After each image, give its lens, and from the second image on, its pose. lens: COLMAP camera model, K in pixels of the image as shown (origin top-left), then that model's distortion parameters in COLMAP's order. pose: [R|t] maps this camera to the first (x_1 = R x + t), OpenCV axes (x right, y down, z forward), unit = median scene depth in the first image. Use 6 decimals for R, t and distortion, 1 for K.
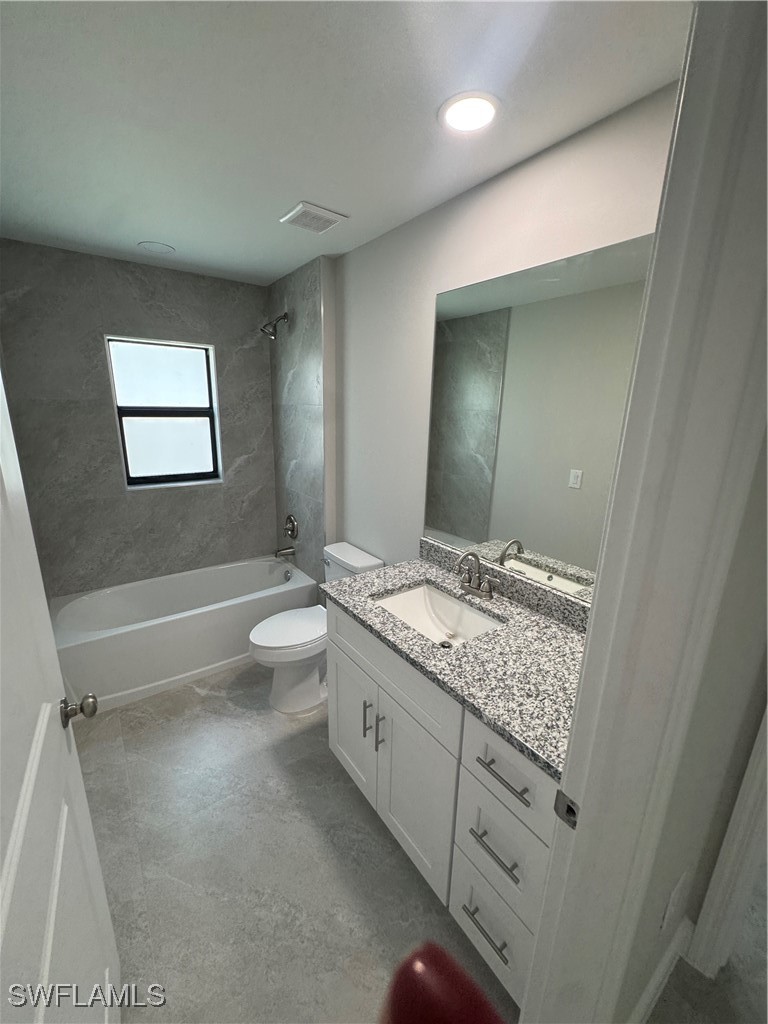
lens RADIAL K [[408.1, 0, 384.6], [0, 408.1, 510.5], [0, 0, 1]] dist [-0.002923, 0.000338]
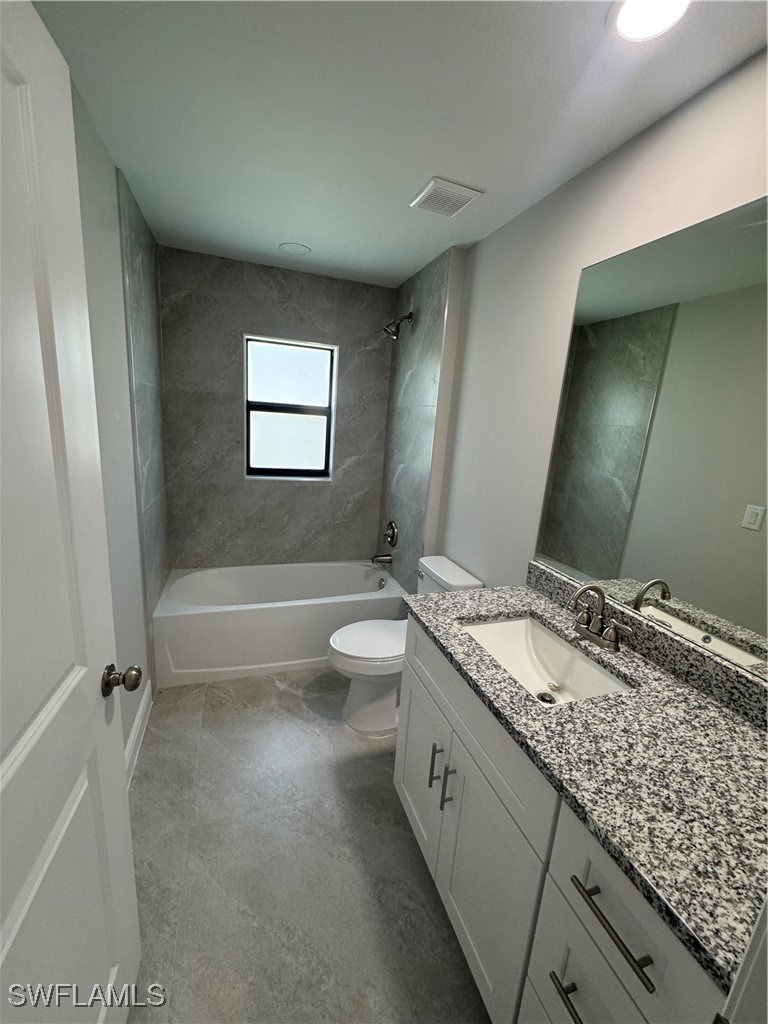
lens RADIAL K [[408.1, 0, 384.6], [0, 408.1, 510.5], [0, 0, 1]] dist [-0.002923, 0.000338]
pose [[0.954961, 0.108659, -0.276121, 0.020950], [-0.121113, 0.992232, -0.028405, 0.021544], [0.270890, 0.060568, 0.960703, 0.097973]]
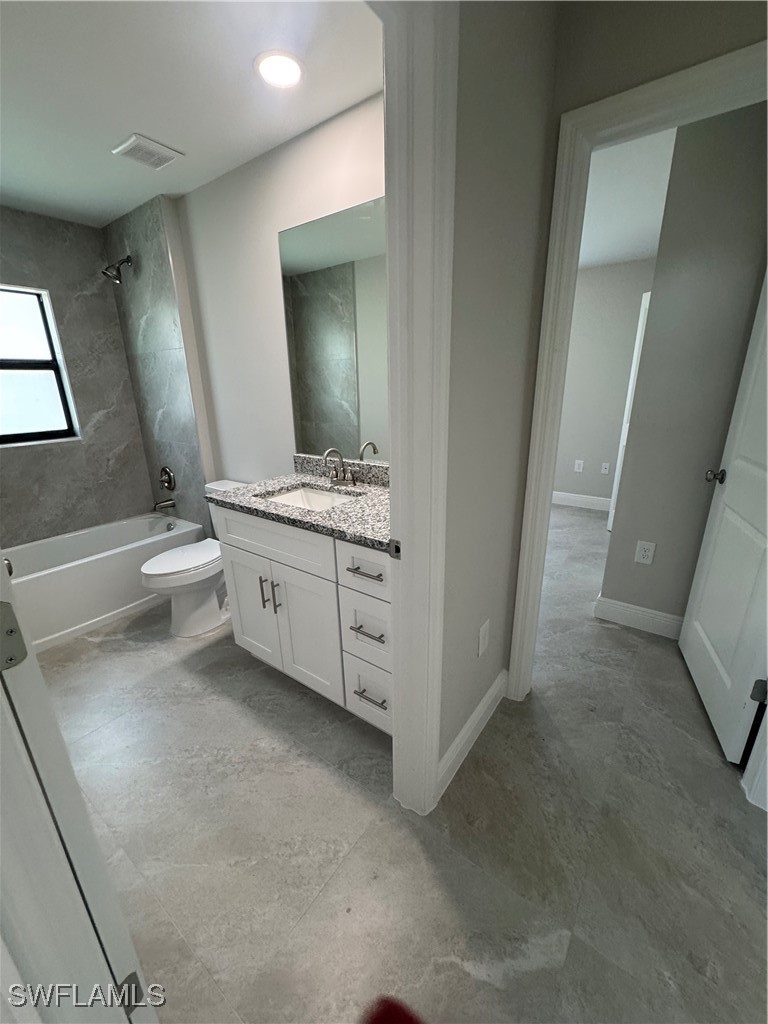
lens RADIAL K [[408.1, 0, 384.6], [0, 408.1, 510.5], [0, 0, 1]] dist [-0.002923, 0.000338]
pose [[0.953918, -0.130962, 0.269979, 0.001168], [0.116973, 0.990849, 0.067344, 0.157474], [-0.276328, -0.032660, 0.960508, -0.162642]]
